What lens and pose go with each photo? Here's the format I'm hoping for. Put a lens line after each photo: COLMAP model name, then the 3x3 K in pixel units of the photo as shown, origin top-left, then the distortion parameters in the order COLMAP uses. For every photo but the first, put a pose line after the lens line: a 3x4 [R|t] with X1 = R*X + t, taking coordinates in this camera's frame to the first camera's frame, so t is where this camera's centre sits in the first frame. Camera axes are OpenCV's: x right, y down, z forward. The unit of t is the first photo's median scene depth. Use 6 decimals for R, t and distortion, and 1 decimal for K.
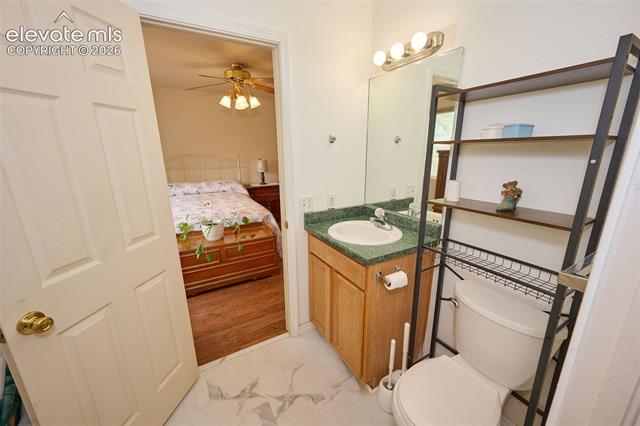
lens RADIAL K [[252.6, 0, 318.3], [0, 252.6, 213.6], [0, 0, 1]] dist [0.000717, -0.000333]
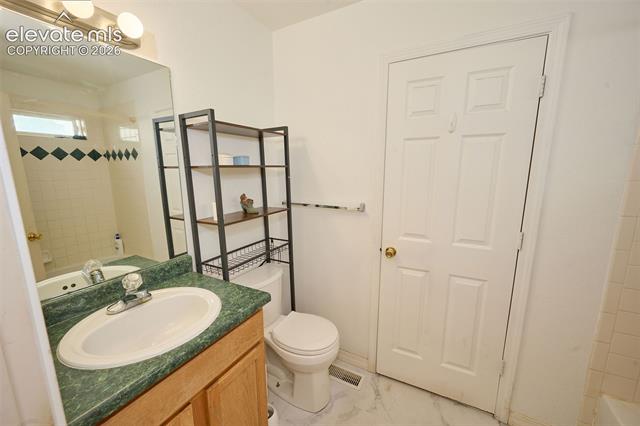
lens RADIAL K [[252.6, 0, 318.9], [0, 252.6, 215.6], [0, 0, 1]] dist [0.000717, -0.000333]
pose [[-0.545897, -0.130947, 0.827557, -0.695446], [0.227759, 0.927325, 0.296974, -0.339088], [-0.806302, 0.350601, -0.476399, 1.359393]]
